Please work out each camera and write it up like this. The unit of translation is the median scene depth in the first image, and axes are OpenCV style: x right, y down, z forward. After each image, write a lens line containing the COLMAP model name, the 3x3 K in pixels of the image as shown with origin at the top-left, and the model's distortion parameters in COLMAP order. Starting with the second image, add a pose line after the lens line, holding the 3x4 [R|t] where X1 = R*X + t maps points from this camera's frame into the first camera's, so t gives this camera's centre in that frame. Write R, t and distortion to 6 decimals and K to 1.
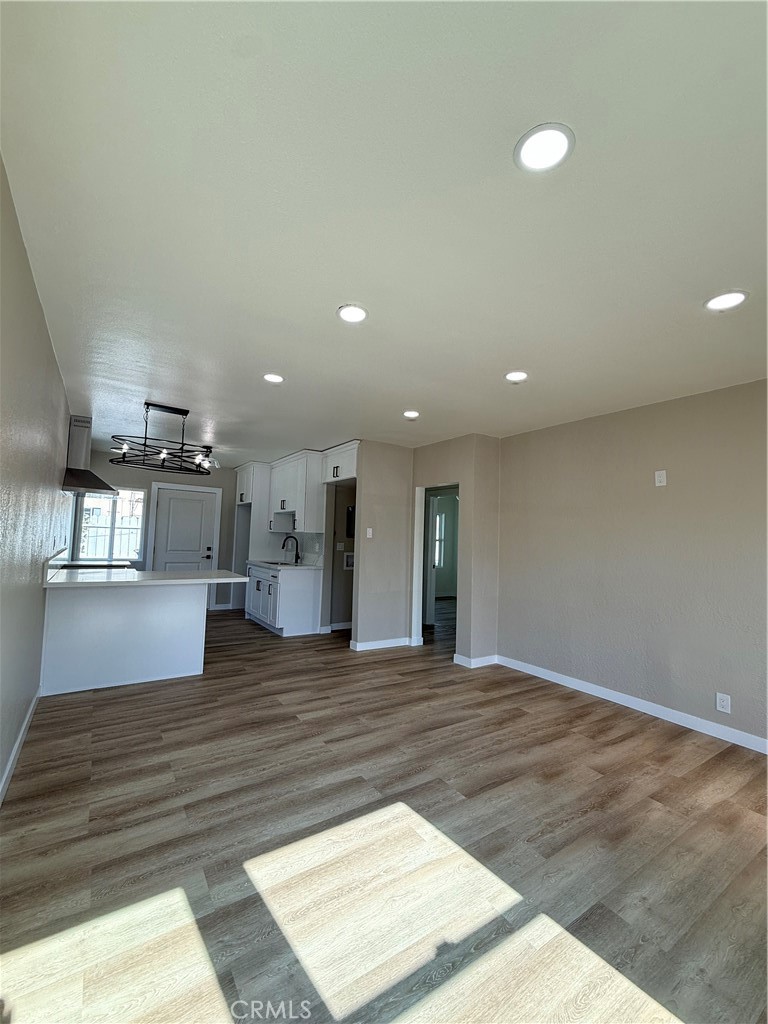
lens RADIAL K [[423.7, 0, 382.6], [0, 423.7, 513.7], [0, 0, 1]] dist [-0.000005, 0.000280]
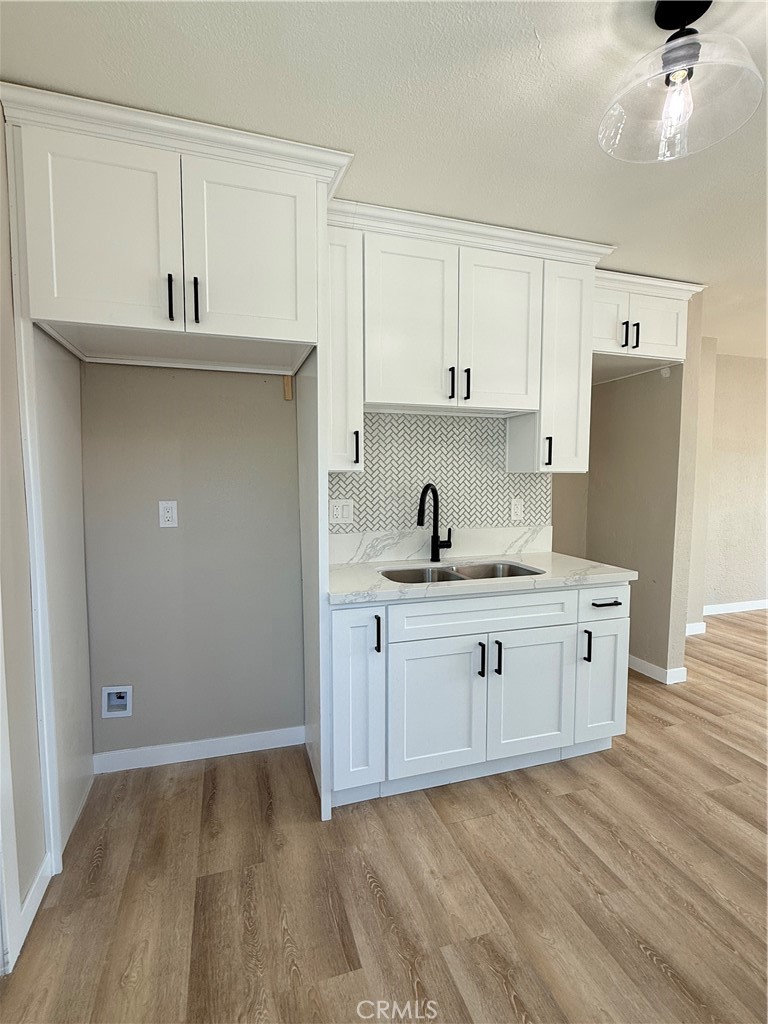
lens RADIAL K [[496.3, 0, 382.3], [0, 496.3, 512.4], [0, 0, 1]] dist [-0.000579, -0.000230]
pose [[0.274467, -0.103945, 0.955962, -0.907238], [-0.052047, 0.991077, 0.122707, 0.045750], [-0.960187, -0.083434, 0.266608, 1.425189]]
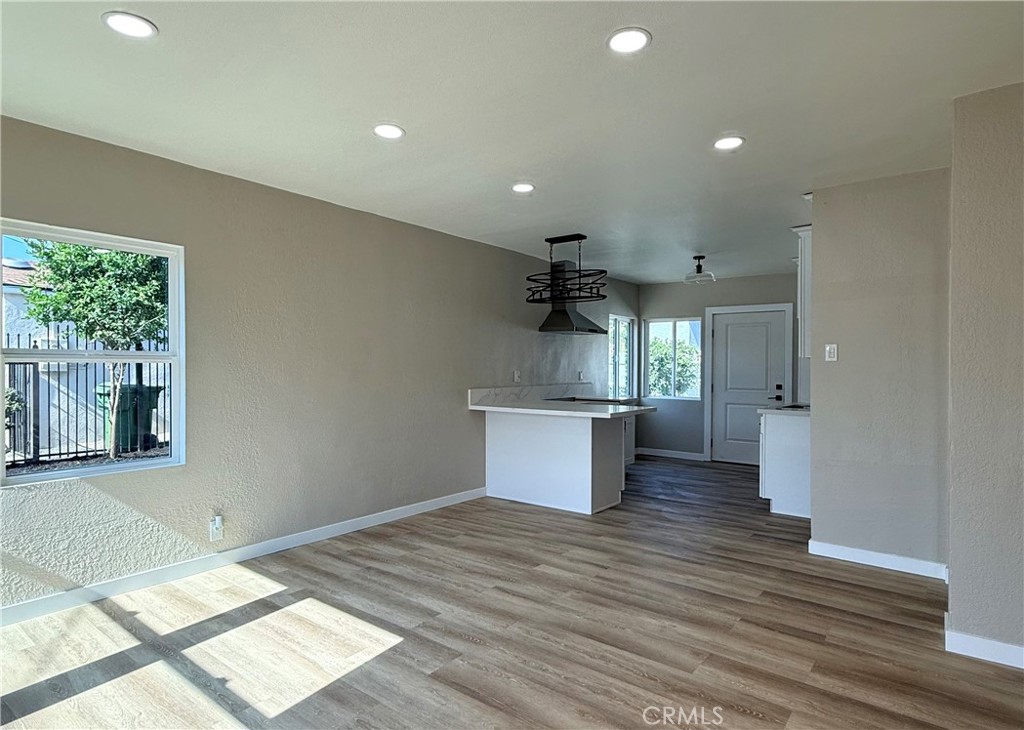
lens RADIAL K [[565.0, 0, 511.0], [0, 565.0, 369.8], [0, 0, 1]] dist [-0.000780, 0.000740]
pose [[0.315242, -0.029835, -0.948542, 0.652430], [0.063016, 0.997958, -0.010446, 0.059256], [0.946917, -0.056481, 0.316478, 0.429538]]
